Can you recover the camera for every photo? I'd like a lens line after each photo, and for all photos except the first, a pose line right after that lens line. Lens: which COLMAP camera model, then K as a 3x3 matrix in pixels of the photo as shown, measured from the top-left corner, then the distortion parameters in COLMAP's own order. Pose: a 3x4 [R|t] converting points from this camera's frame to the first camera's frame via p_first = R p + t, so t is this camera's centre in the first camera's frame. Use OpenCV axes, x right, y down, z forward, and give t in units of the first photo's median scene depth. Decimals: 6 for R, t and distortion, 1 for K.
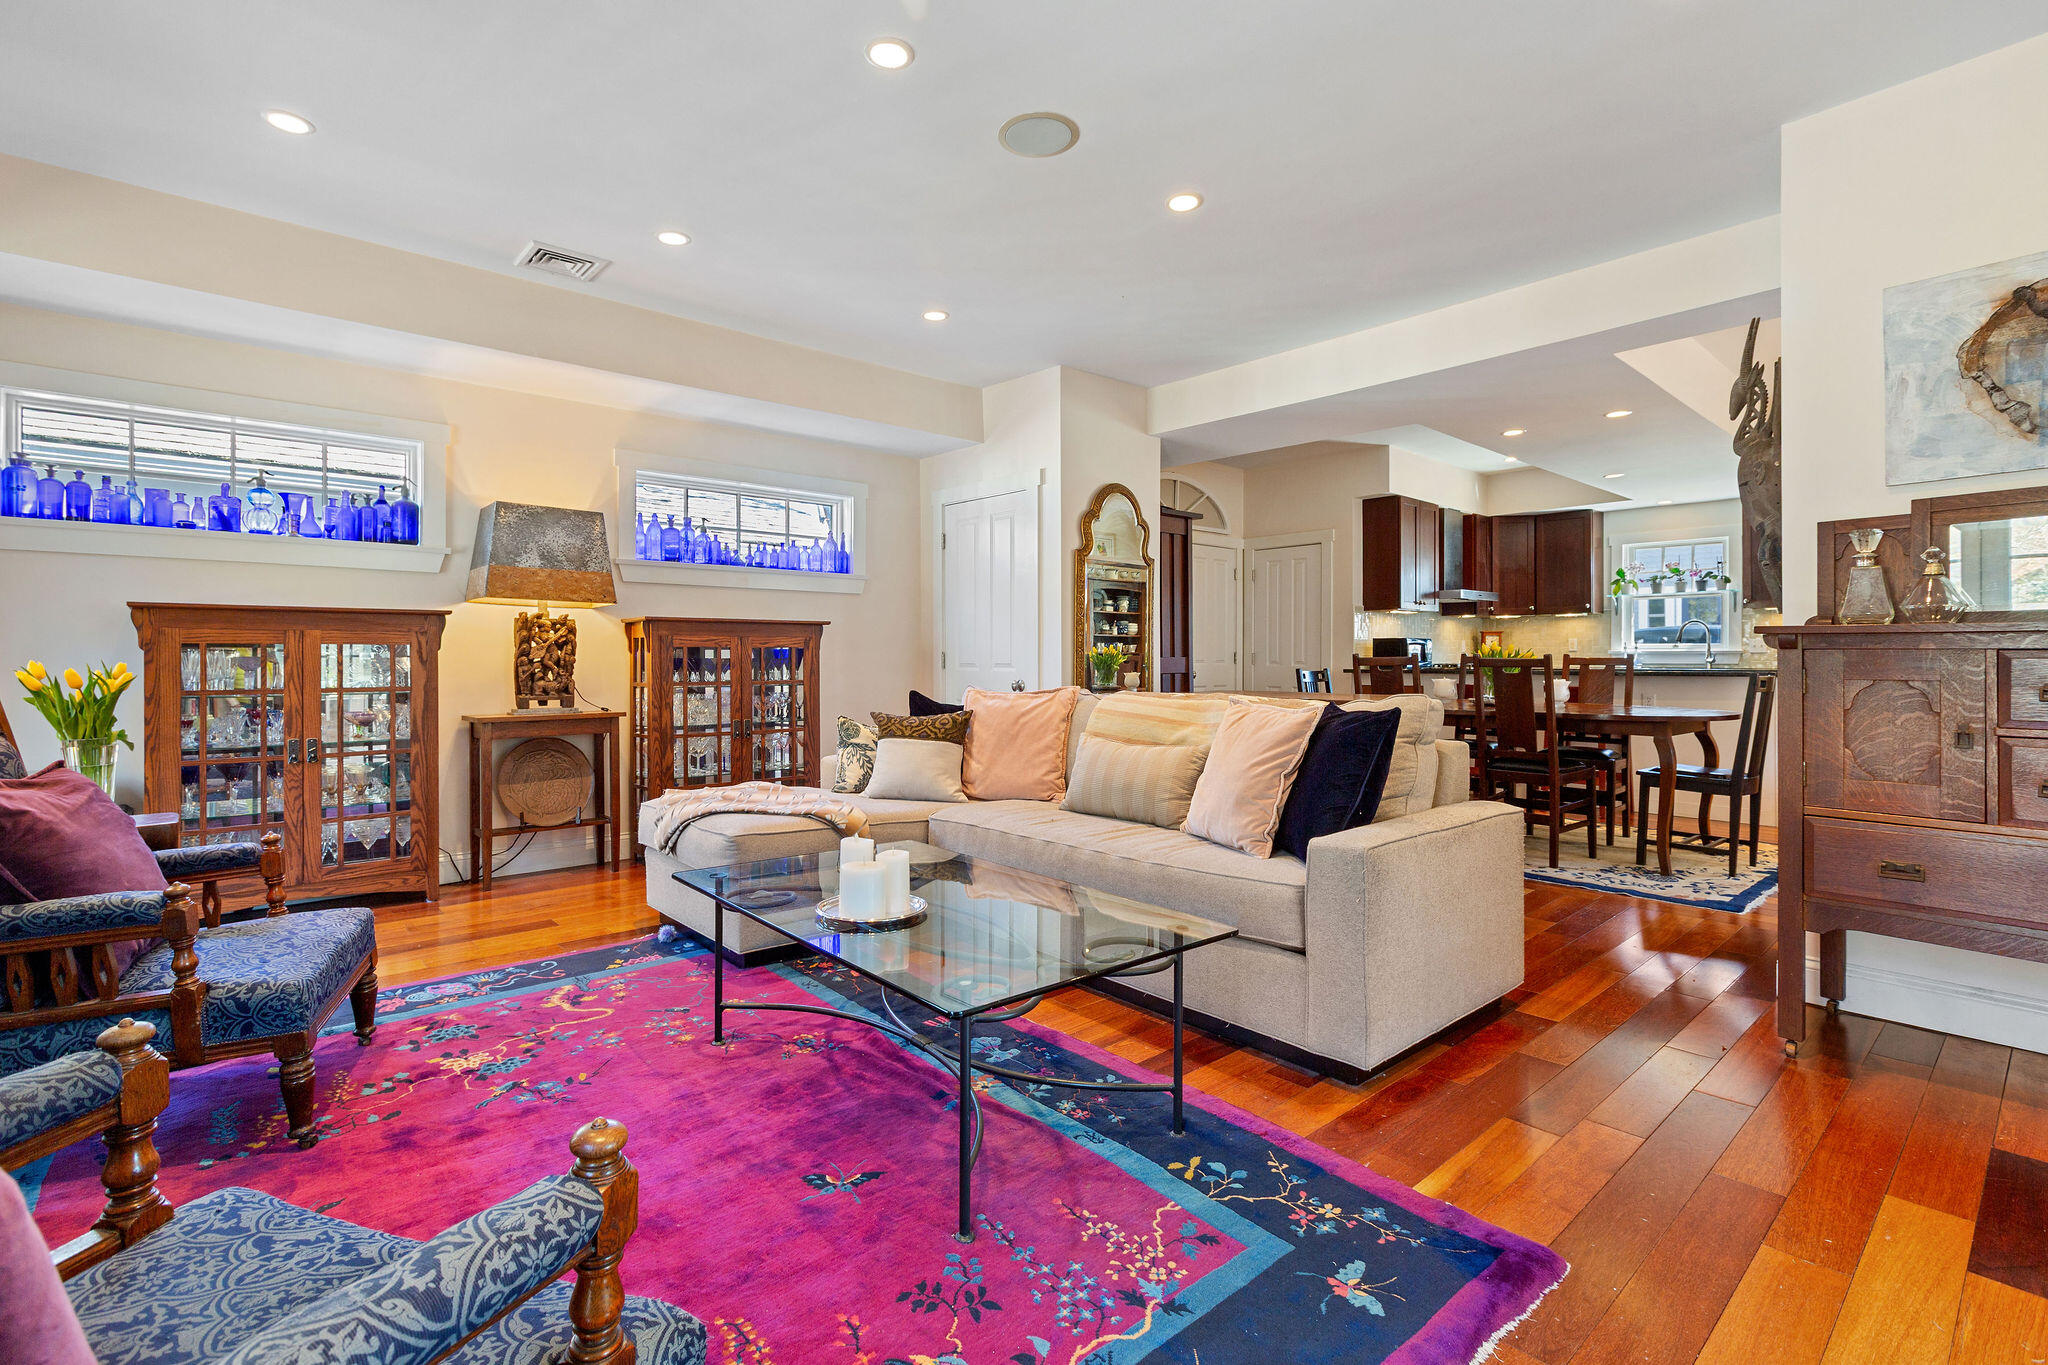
lens RADIAL K [[928.2, 0, 1014.5], [0, 928.2, 675.7], [0, 0, 1]] dist [0.000268, -0.000081]
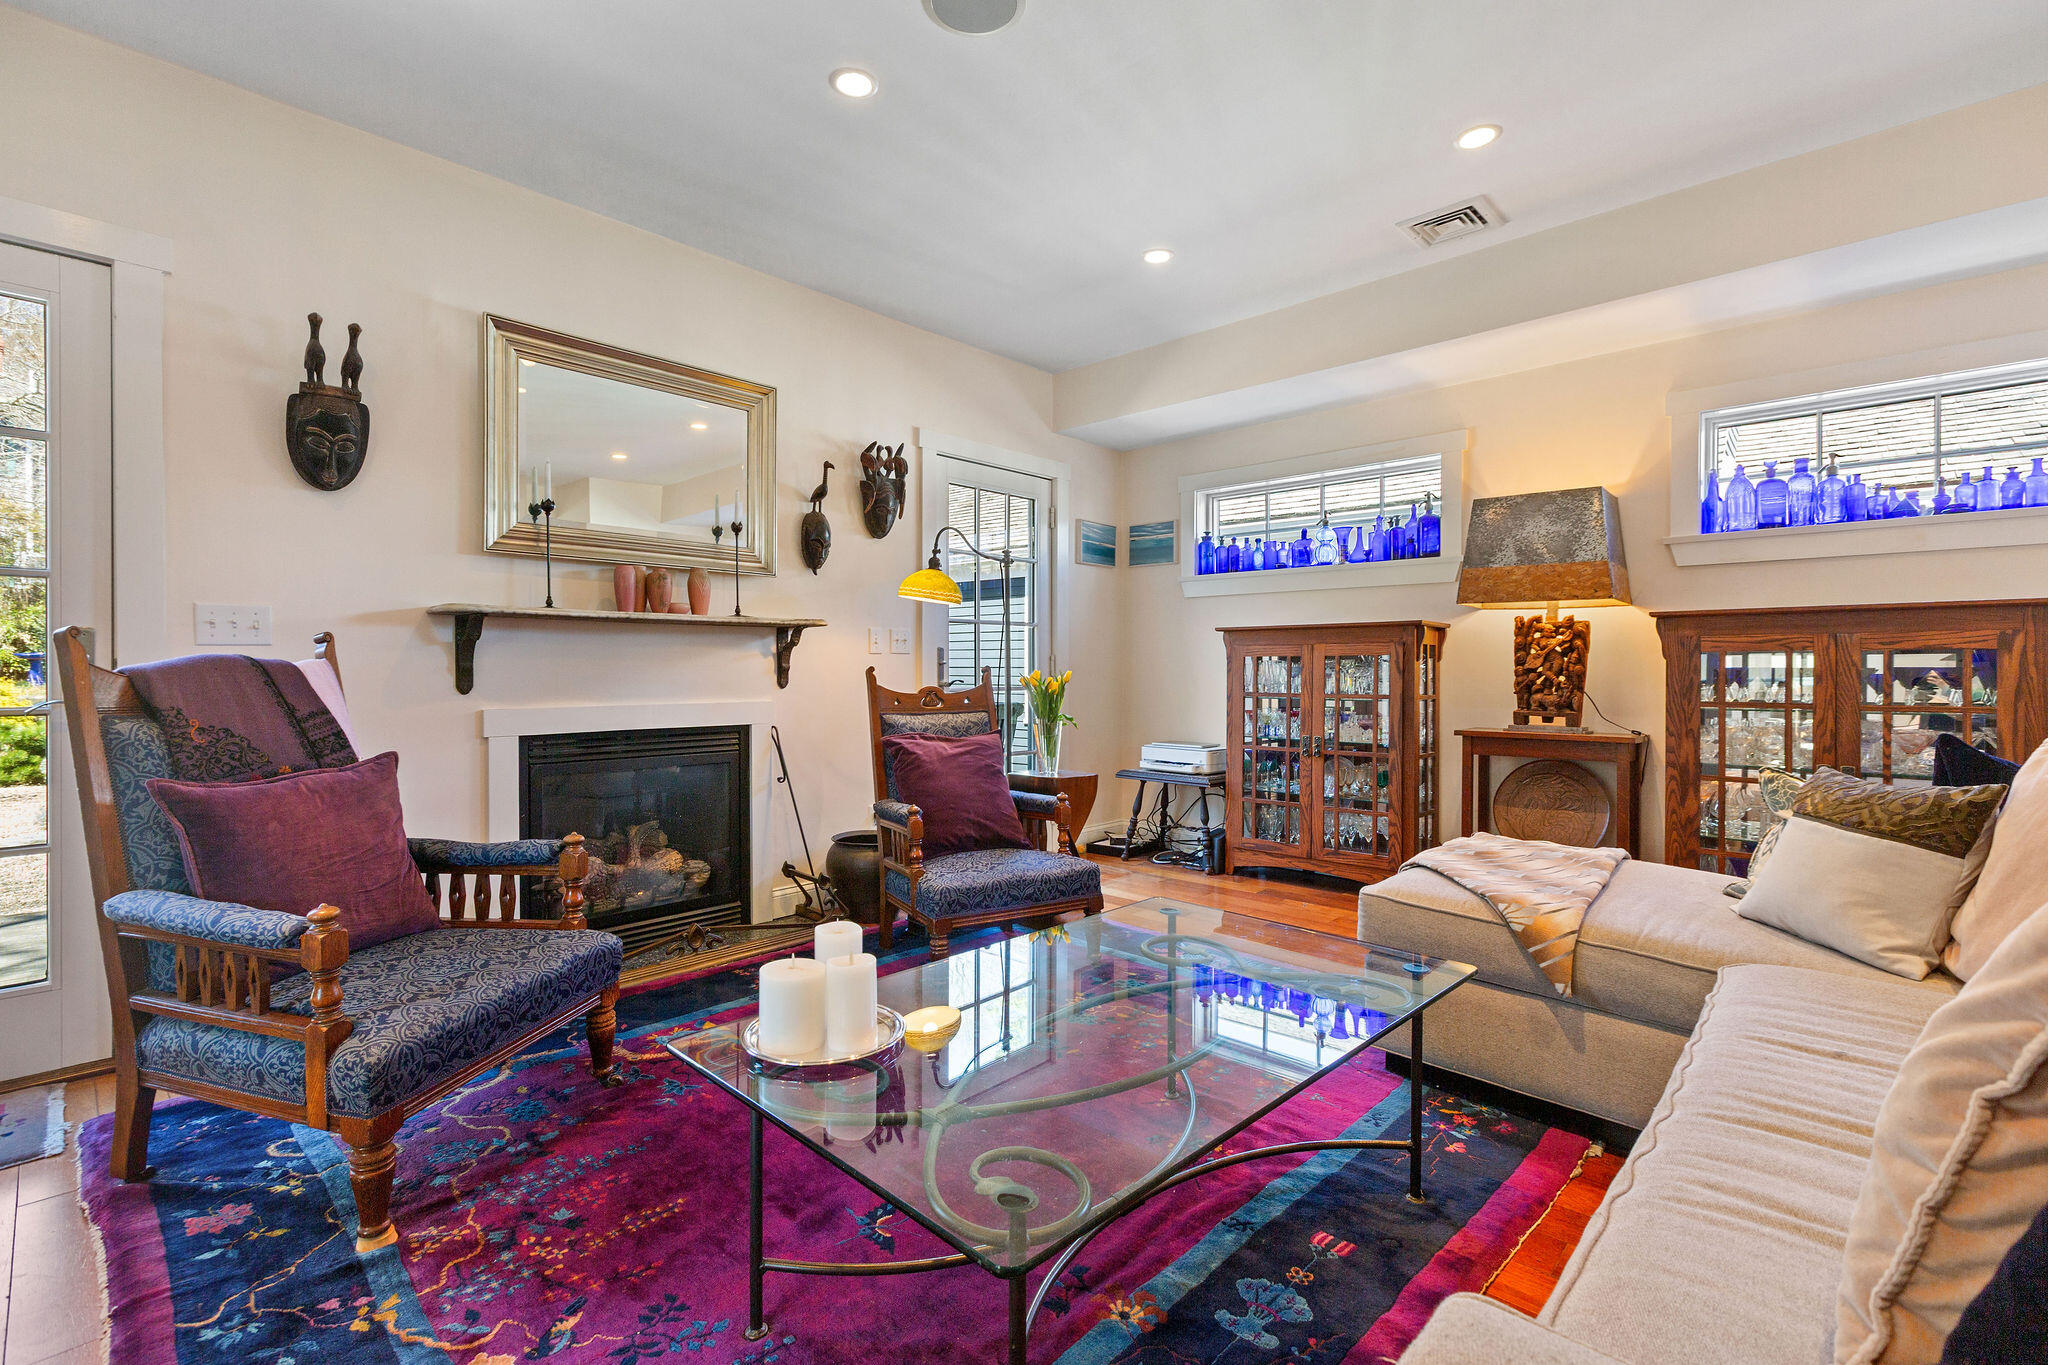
lens RADIAL K [[928.2, 0, 1014.5], [0, 928.2, 675.7], [0, 0, 1]] dist [0.000268, -0.000081]
pose [[0.084806, 0.009184, -0.996355, 0.322061], [-0.018752, 0.999795, 0.007619, -0.008990], [0.996221, 0.018037, 0.084961, 0.444667]]
